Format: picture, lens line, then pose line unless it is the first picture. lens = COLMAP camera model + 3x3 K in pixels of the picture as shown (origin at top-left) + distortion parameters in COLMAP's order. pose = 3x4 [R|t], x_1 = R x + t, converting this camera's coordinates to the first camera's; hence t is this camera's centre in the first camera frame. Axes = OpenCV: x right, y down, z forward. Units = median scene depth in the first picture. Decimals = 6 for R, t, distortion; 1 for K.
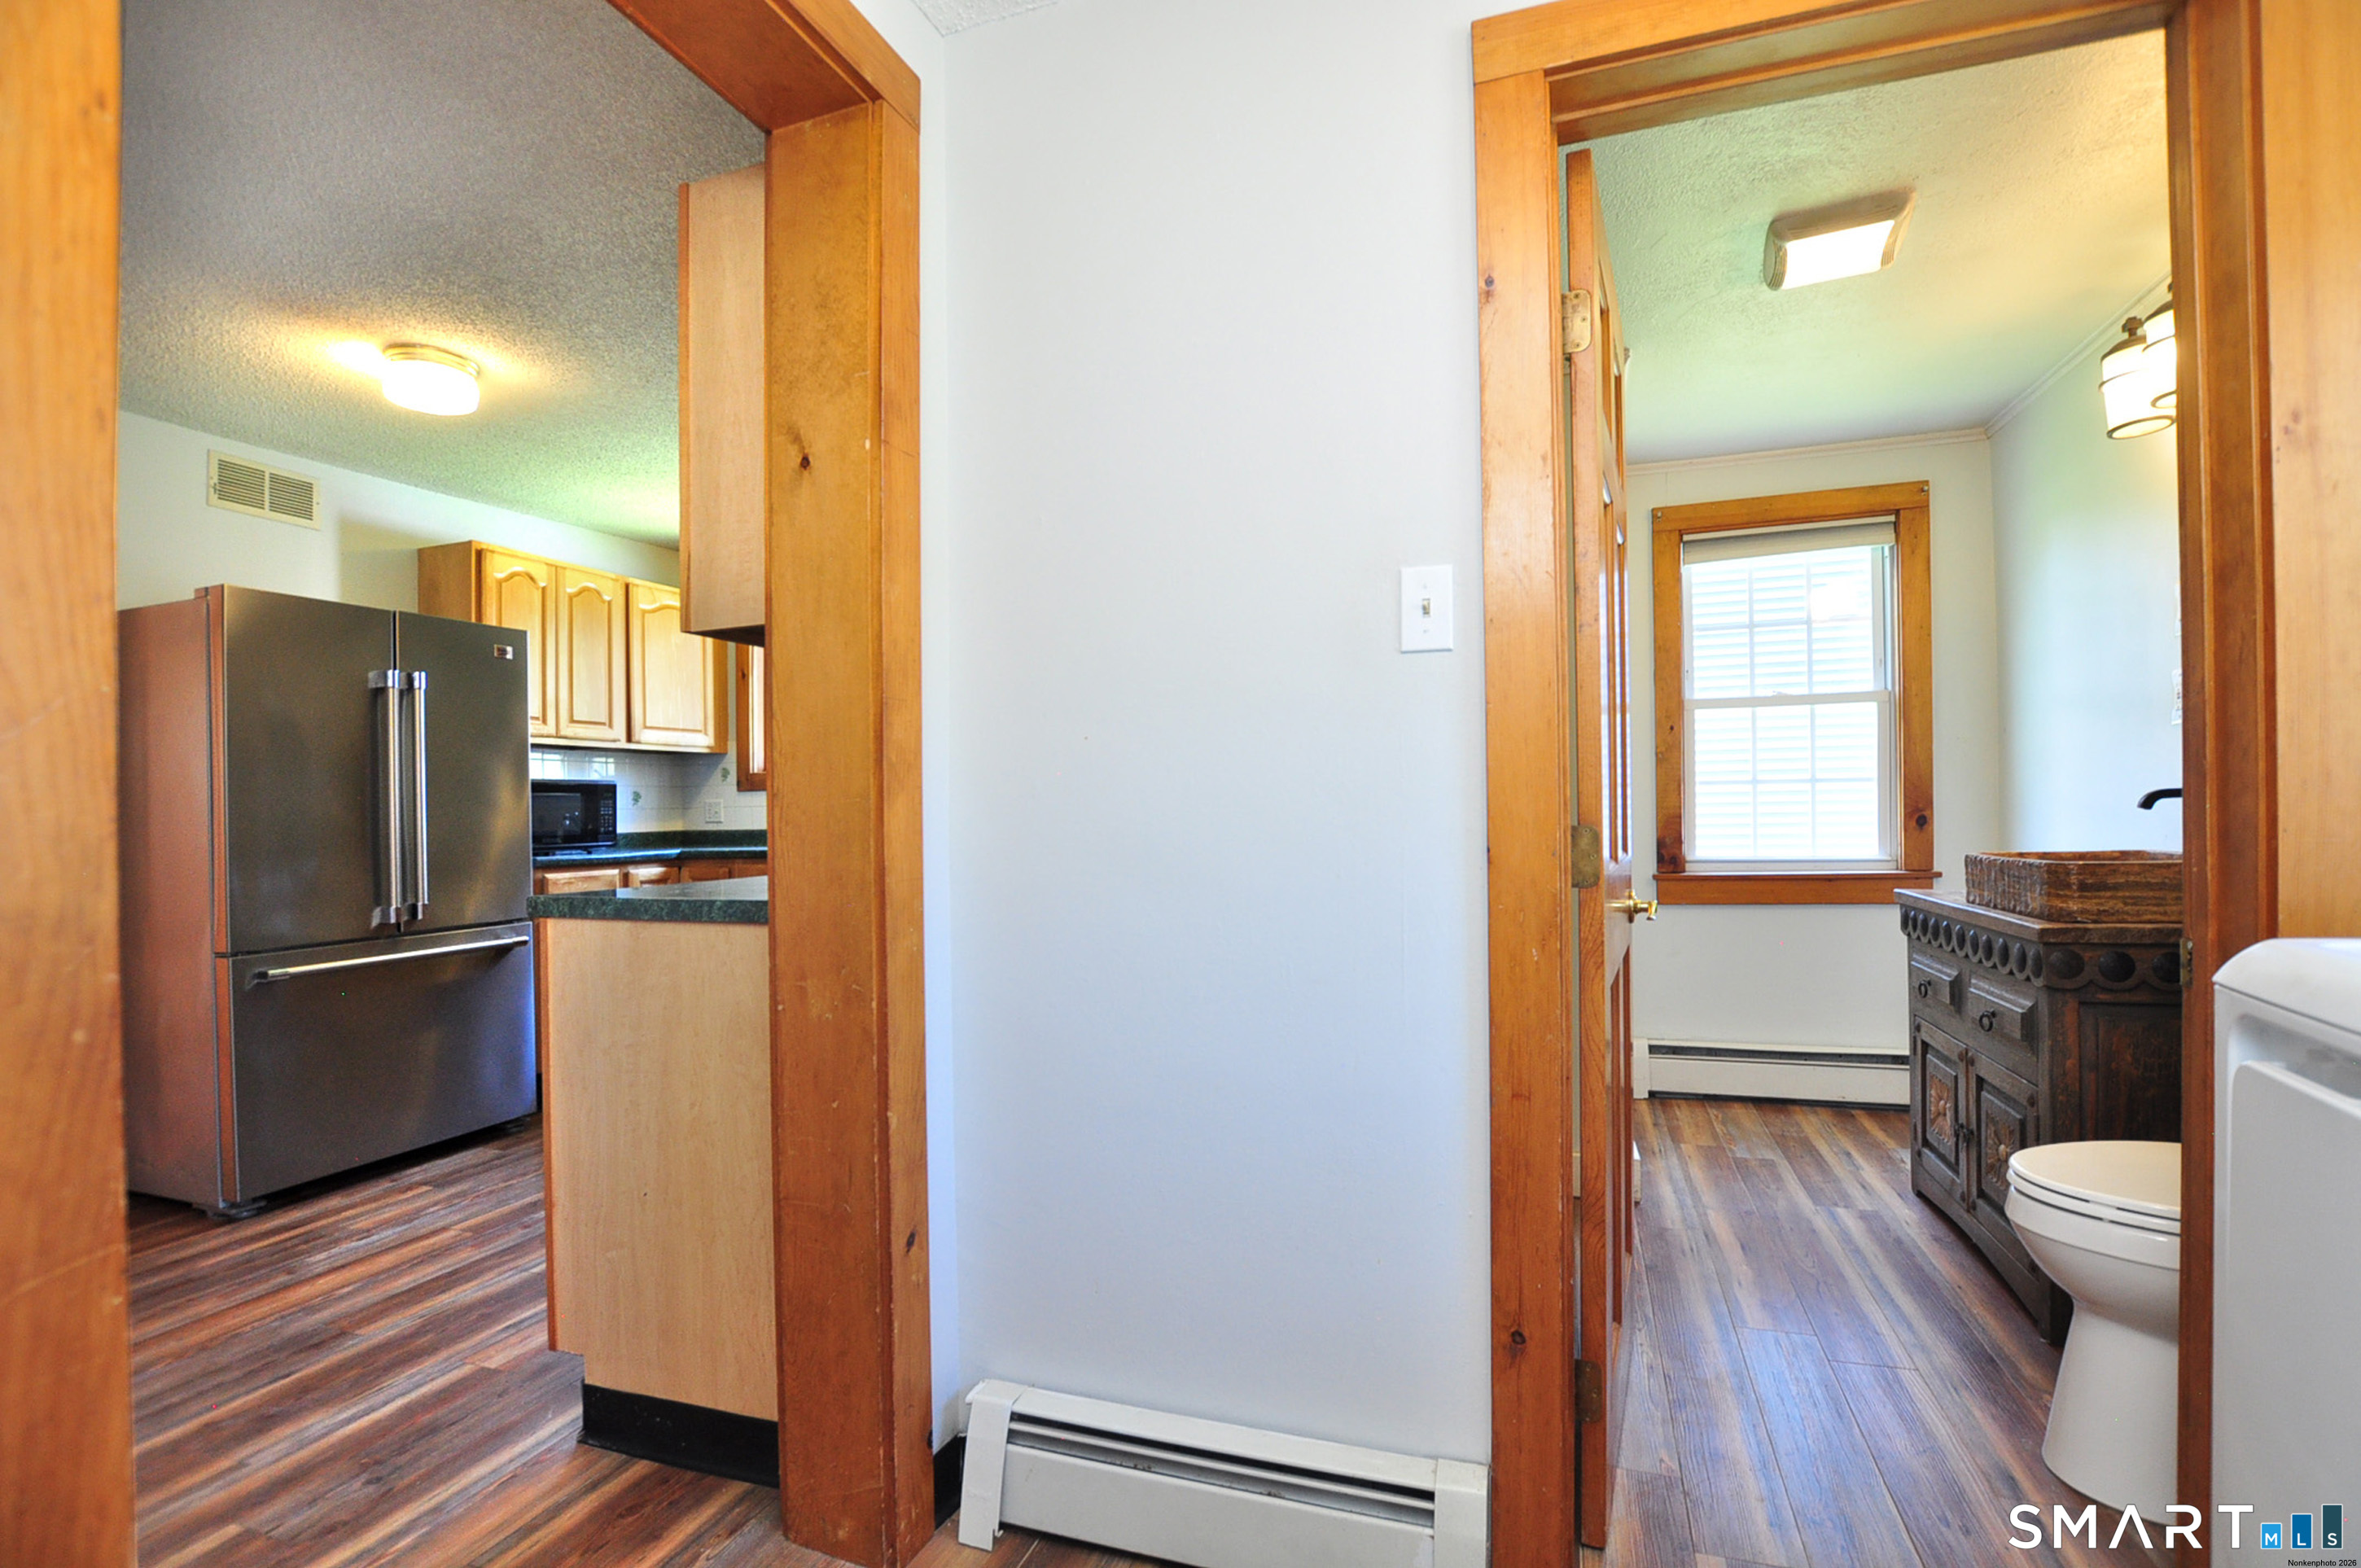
lens RADIAL K [[1032.1, 0, 1209.5], [0, 1032.1, 797.8], [0, 0, 1]] dist [-0.030708, 0.000025]
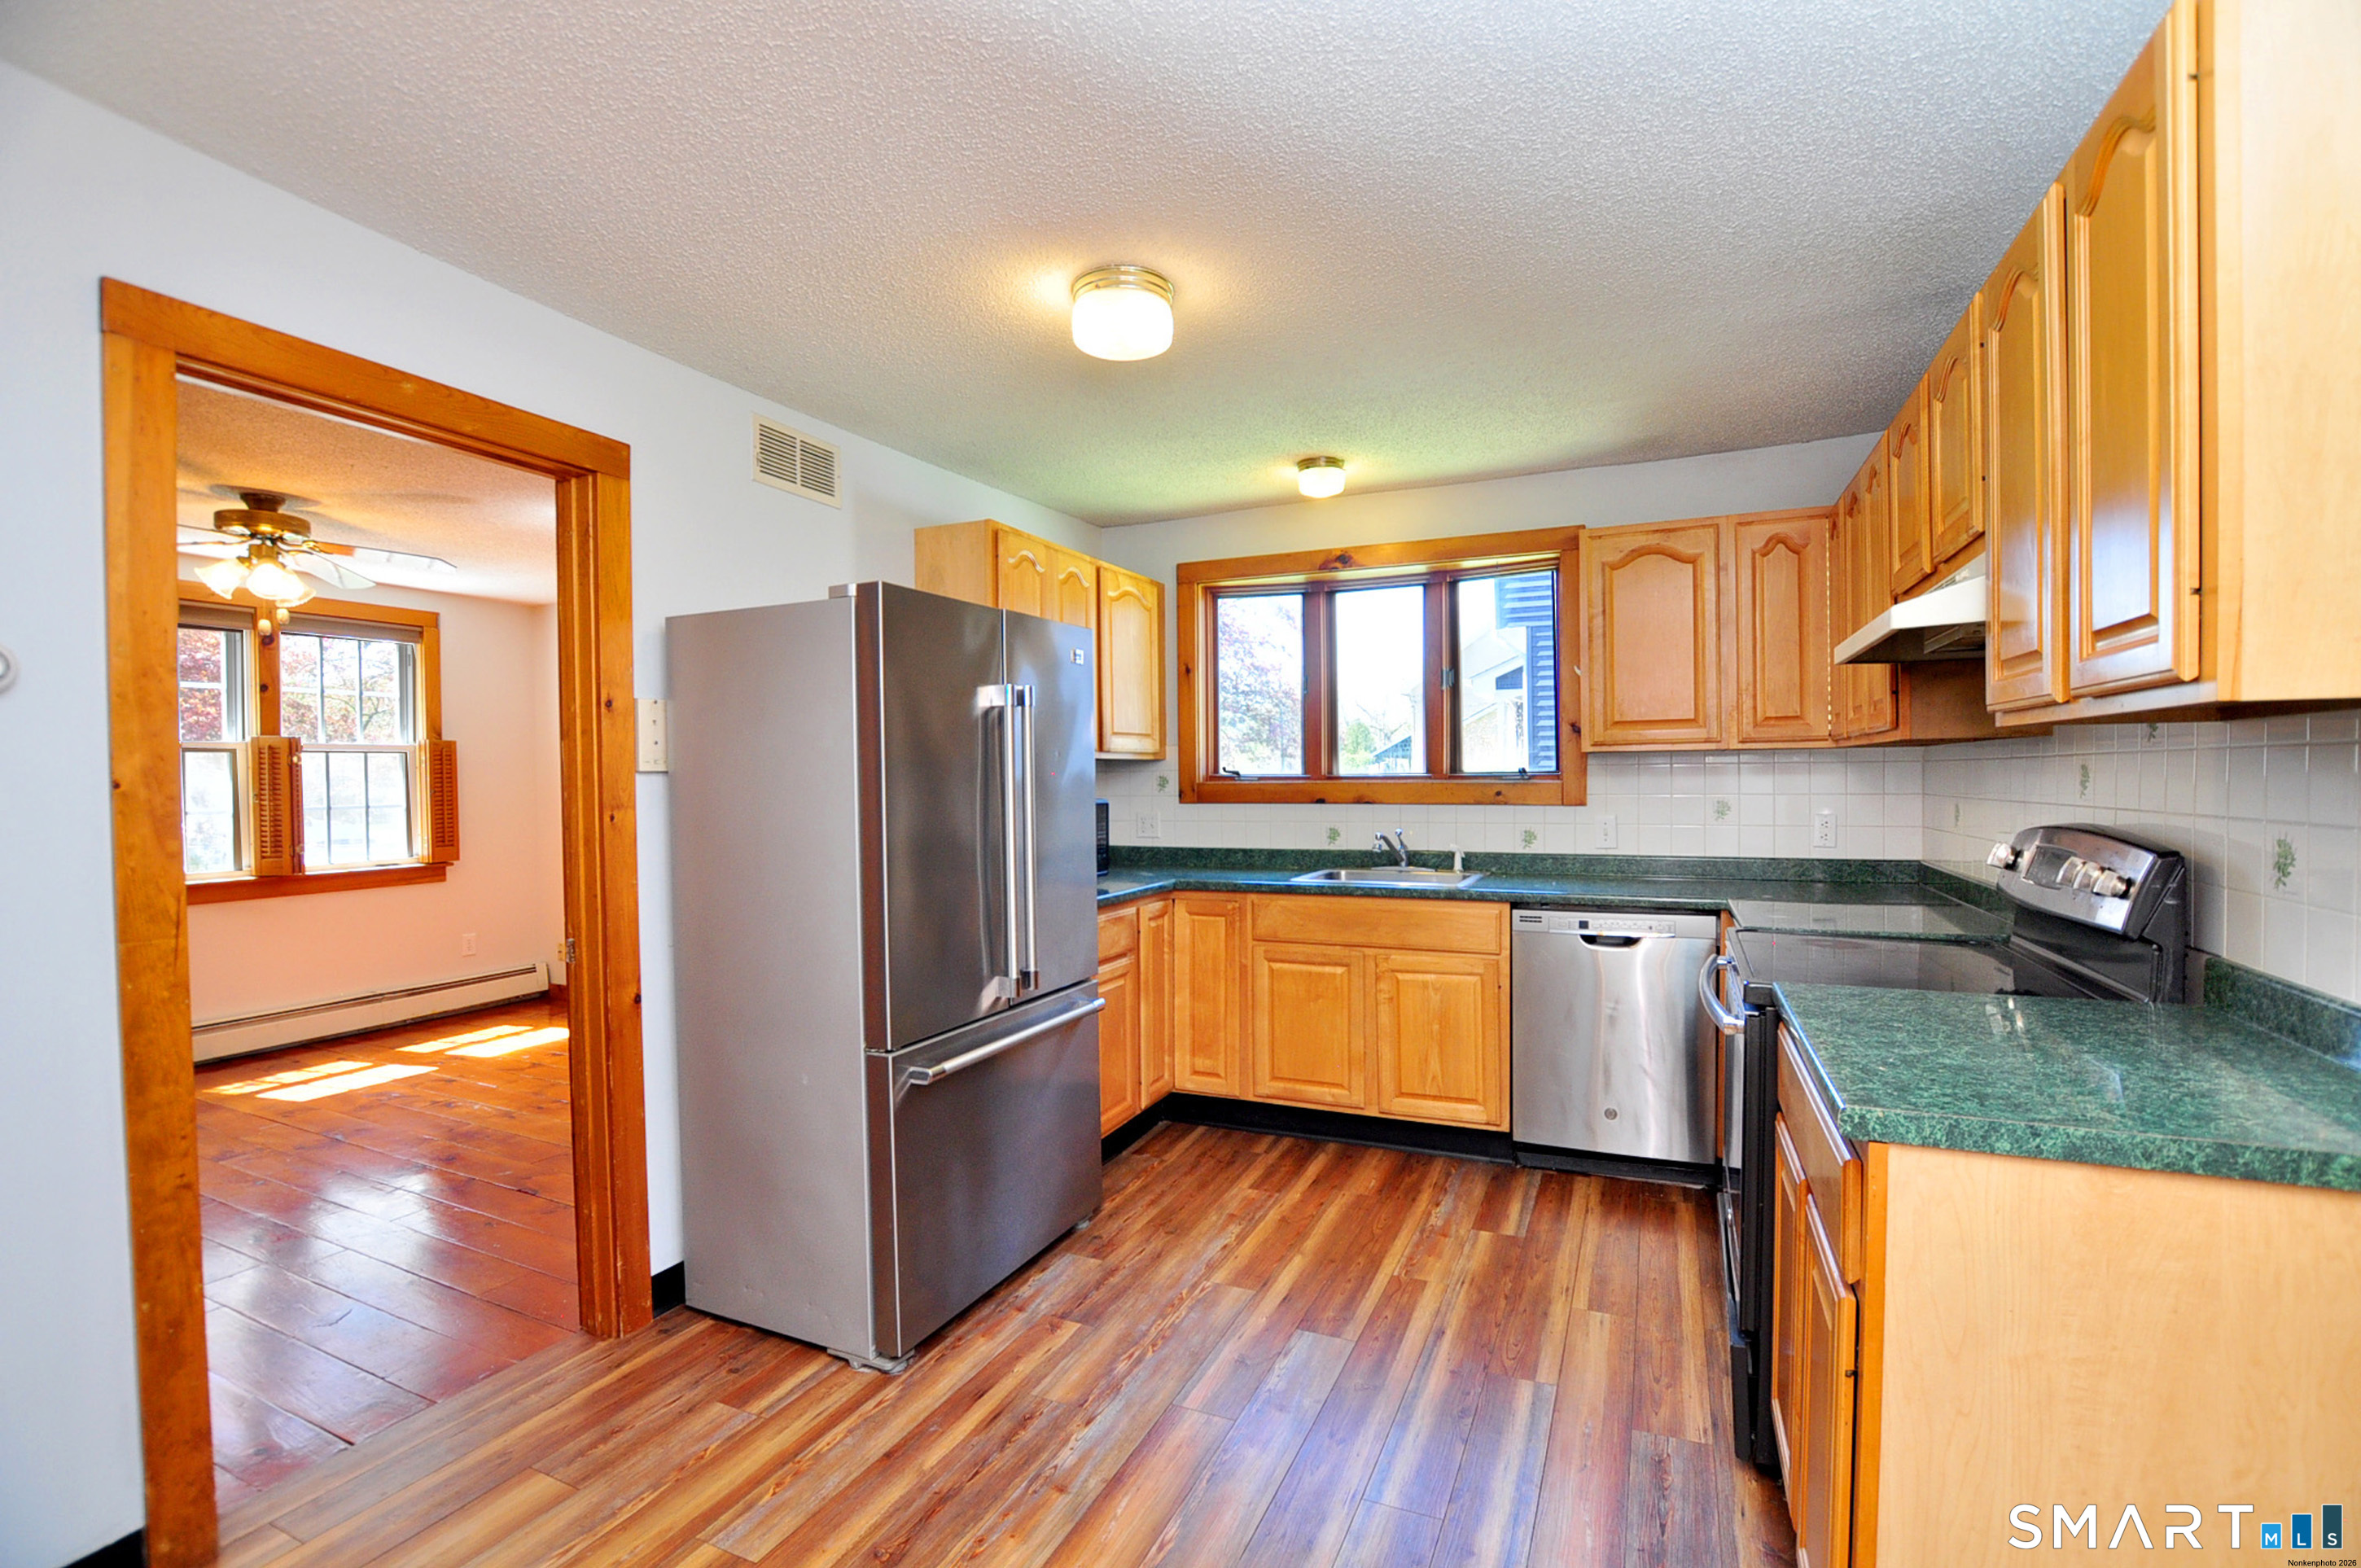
lens RADIAL K [[1037.8, 0, 1194.1], [0, 1037.8, 799.0], [0, 0, 1]] dist [-0.031255, 0.000285]
pose [[0.994735, 0.012014, -0.101774, -0.494051], [-0.008581, 0.999381, 0.034107, -0.055274], [0.102120, -0.033054, 0.994223, 0.162640]]
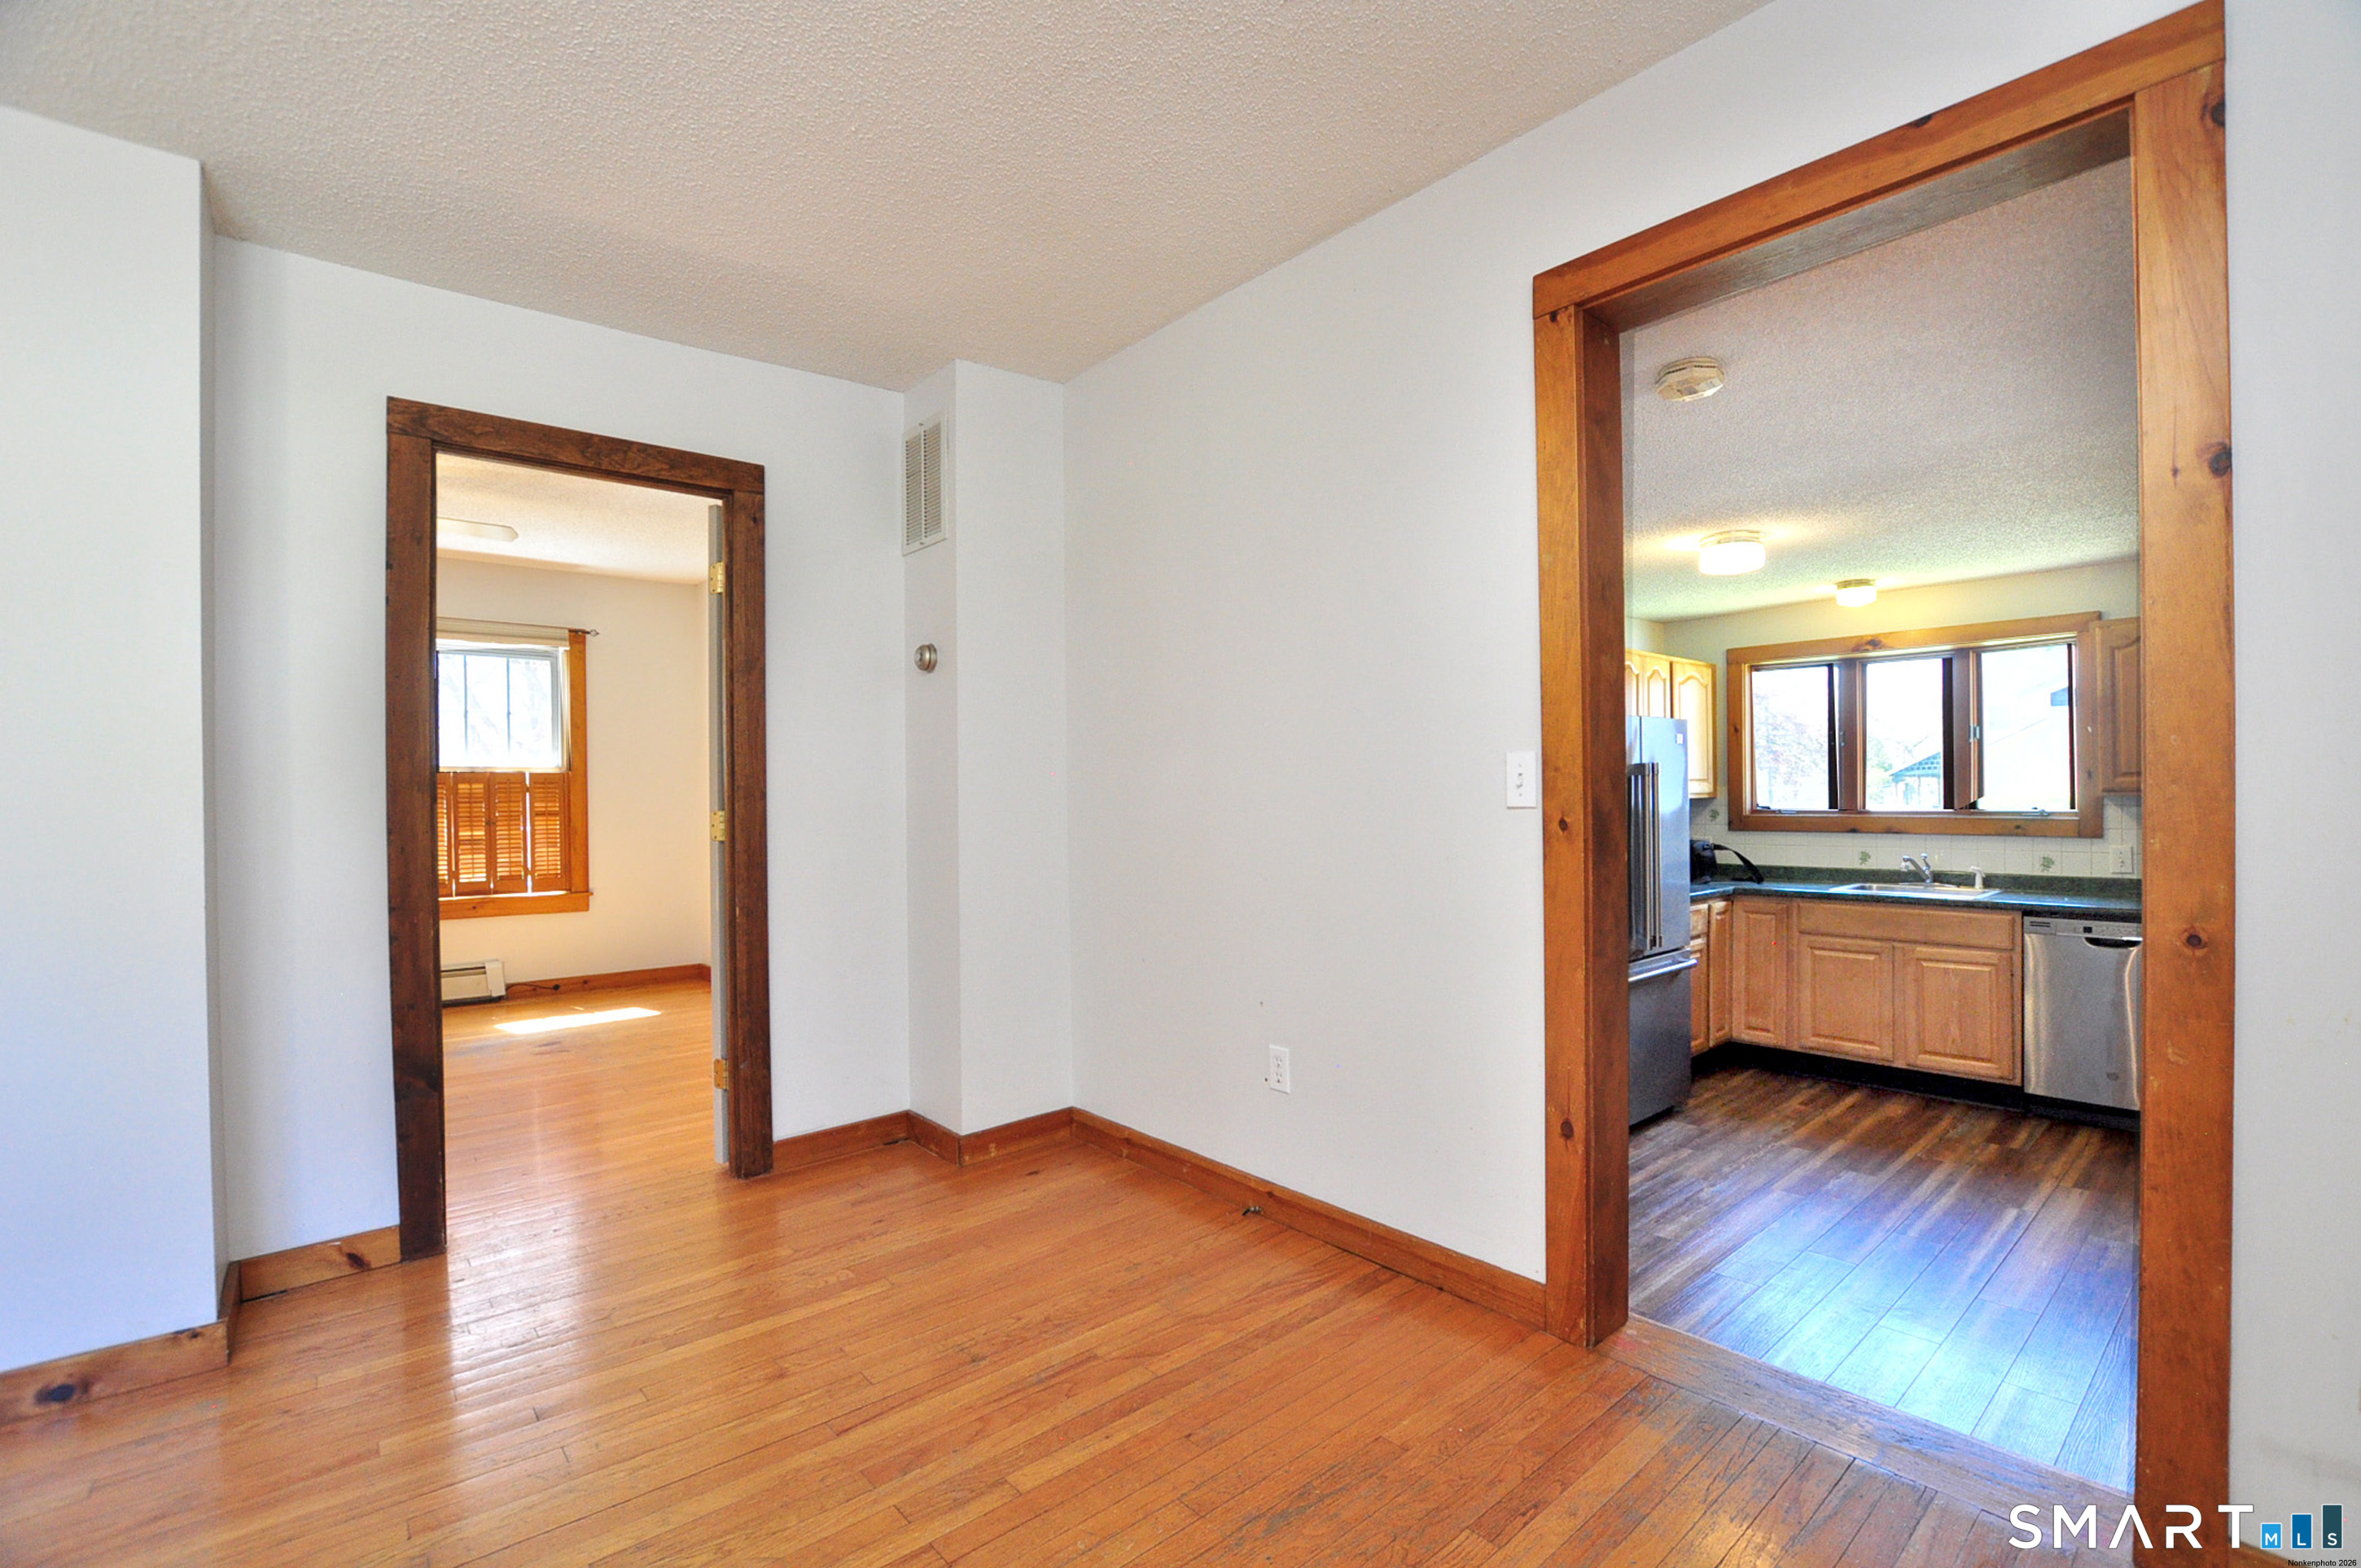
lens RADIAL K [[1040.7, 0, 1191.0], [0, 1040.7, 802.0], [0, 0, 1]] dist [-0.031120, 0.003984]
pose [[0.860348, 0.013599, -0.509526, -0.537947], [-0.001088, 0.999691, 0.024844, -0.091492], [0.509707, -0.020820, 0.860096, -0.421317]]
